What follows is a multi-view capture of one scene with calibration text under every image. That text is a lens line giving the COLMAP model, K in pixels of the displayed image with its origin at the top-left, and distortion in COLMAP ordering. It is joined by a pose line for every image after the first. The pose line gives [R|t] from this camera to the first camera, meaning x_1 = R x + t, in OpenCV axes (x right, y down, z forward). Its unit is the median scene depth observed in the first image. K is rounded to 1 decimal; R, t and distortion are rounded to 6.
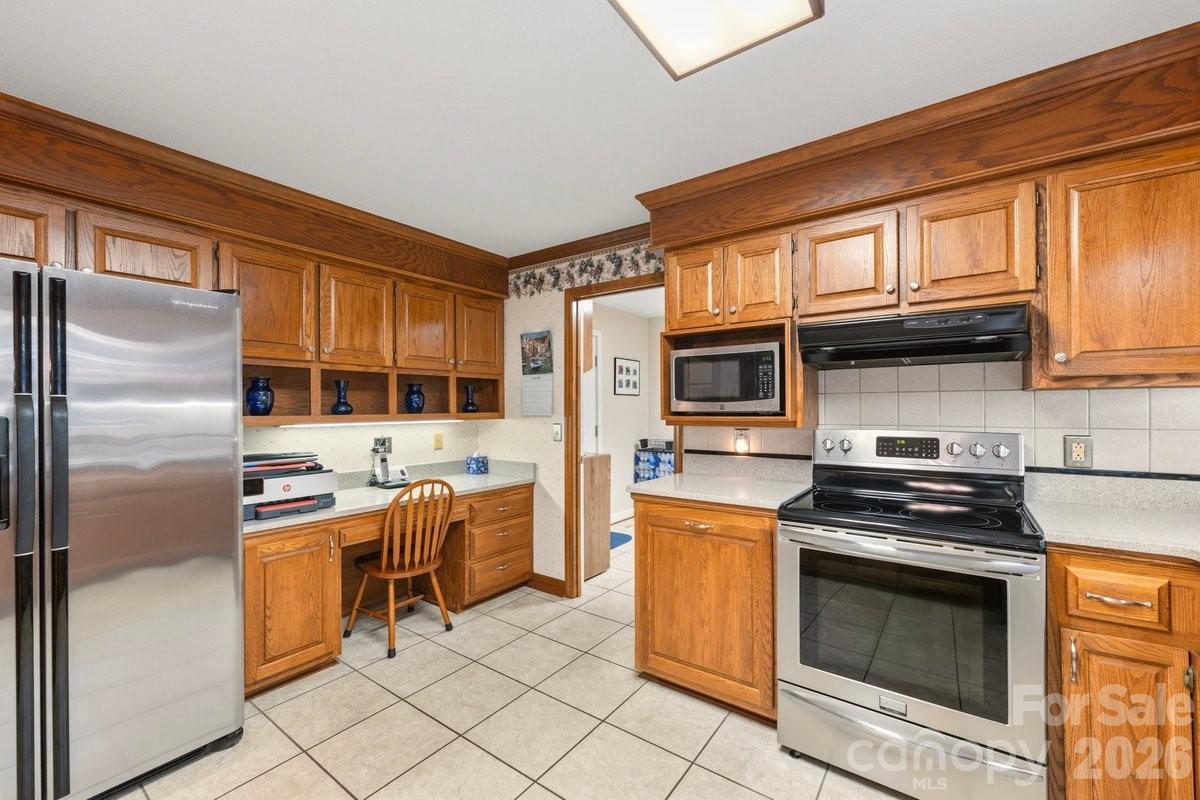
lens RADIAL K [[486.1, 0, 597.0], [0, 486.1, 408.5], [0, 0, 1]] dist [-0.000021, 0.000600]
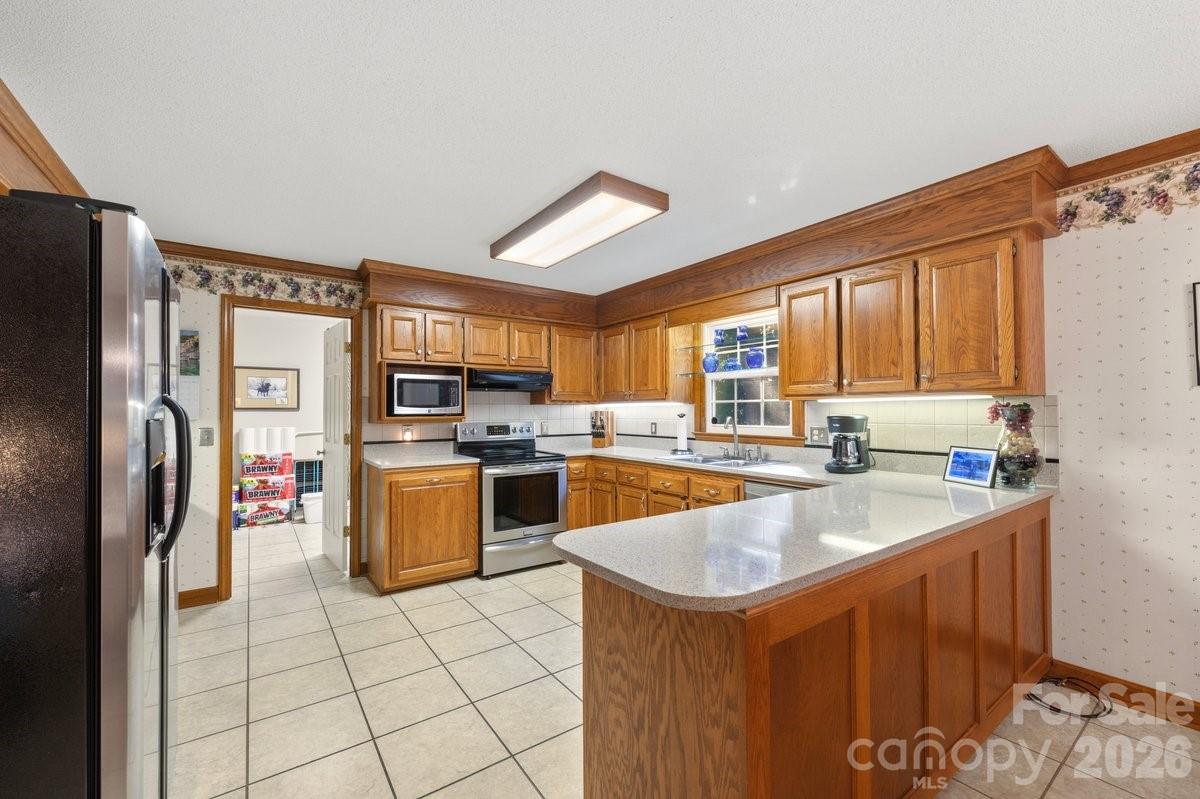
lens RADIAL K [[486.1, 0, 597.0], [0, 486.1, 408.0], [0, 0, 1]] dist [-0.000021, 0.000600]
pose [[0.320623, 0.007777, 0.947175, -1.078776], [0.003550, 0.999949, -0.009412, 0.004247], [-0.947200, 0.006380, 0.320580, -0.078522]]
